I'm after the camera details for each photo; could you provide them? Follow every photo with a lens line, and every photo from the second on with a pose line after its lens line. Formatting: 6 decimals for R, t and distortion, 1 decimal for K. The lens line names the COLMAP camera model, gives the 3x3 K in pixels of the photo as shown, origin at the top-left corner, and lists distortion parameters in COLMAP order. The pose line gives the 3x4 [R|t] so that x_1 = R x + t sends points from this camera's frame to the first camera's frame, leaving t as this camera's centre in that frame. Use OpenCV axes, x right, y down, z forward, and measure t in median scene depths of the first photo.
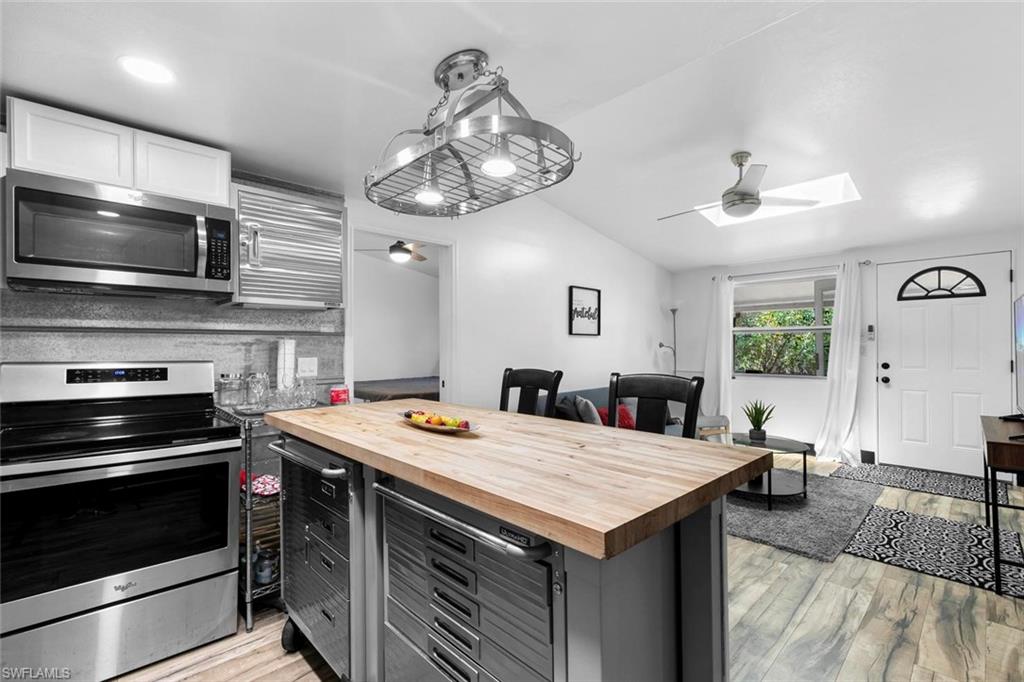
lens RADIAL K [[456.1, 0, 510.2], [0, 456.1, 343.6], [0, 0, 1]] dist [0.006863, -0.000565]
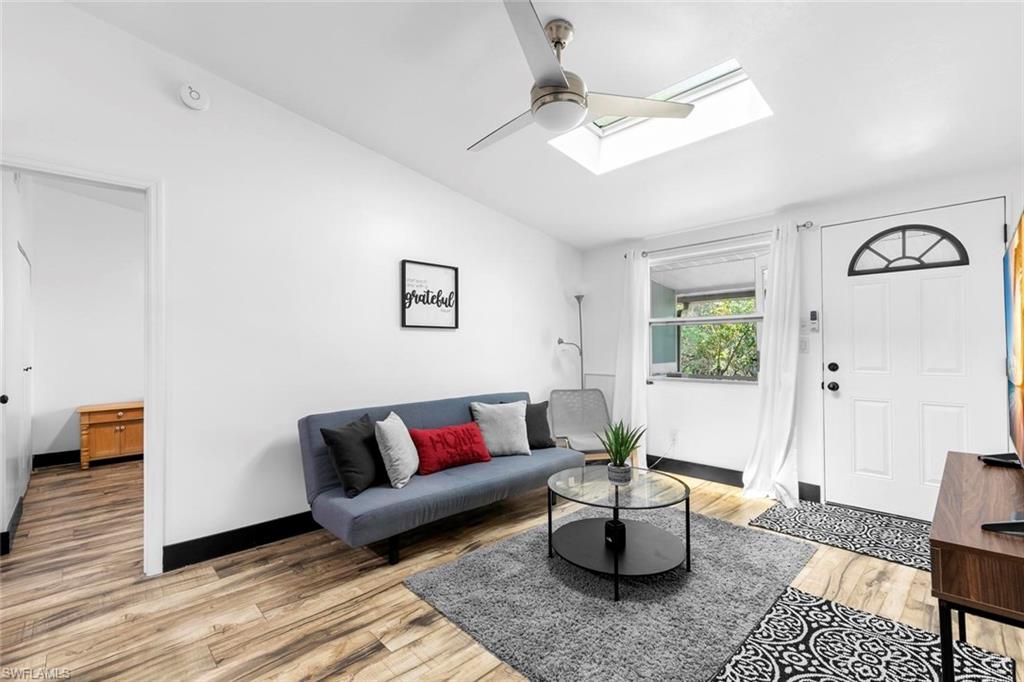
lens RADIAL K [[456.1, 0, 510.9], [0, 456.1, 343.7], [0, 0, 1]] dist [0.006863, -0.000565]
pose [[0.999945, -0.006409, -0.008289, 0.430663], [0.006393, 0.999978, -0.001871, 0.013537], [0.008301, 0.001818, 0.999964, 0.372607]]
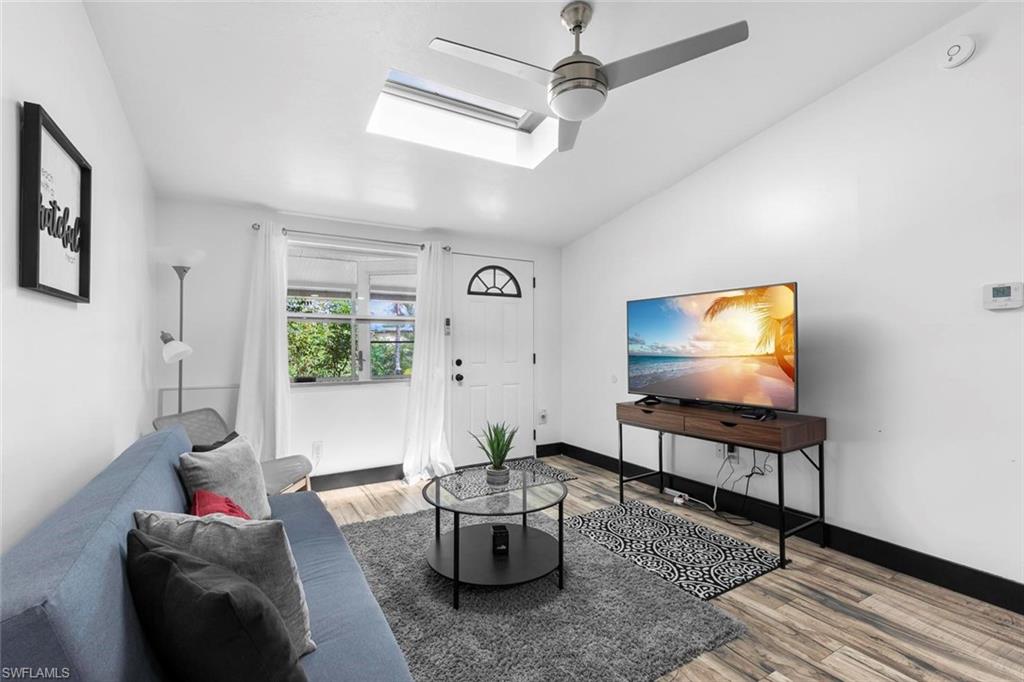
lens RADIAL K [[456.1, 0, 510.0], [0, 456.1, 343.3], [0, 0, 1]] dist [0.006863, -0.000565]
pose [[0.233323, 0.006023, 0.972381, -0.086090], [-0.003717, 0.999979, -0.005302, 0.018357], [-0.972392, -0.002377, 0.233341, 0.920789]]
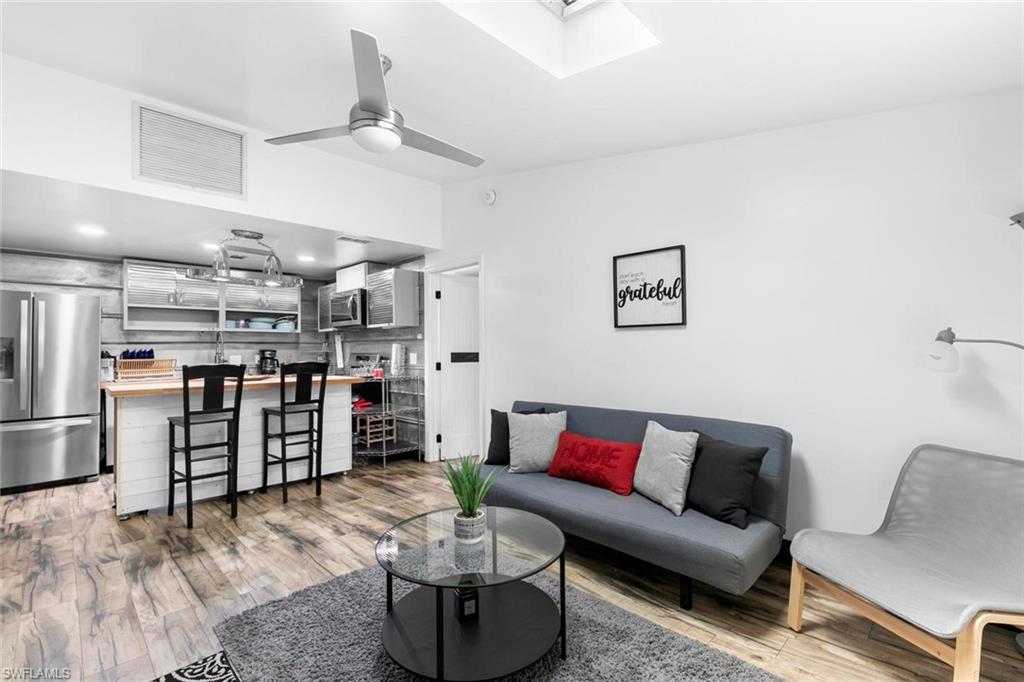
lens RADIAL K [[456.1, 0, 508.4], [0, 456.1, 345.4], [0, 0, 1]] dist [0.006863, -0.000565]
pose [[0.013420, -0.003646, -0.999903, 1.136929], [0.015570, 0.999873, -0.003437, 0.009635], [0.999789, -0.015523, 0.013475, 1.146297]]
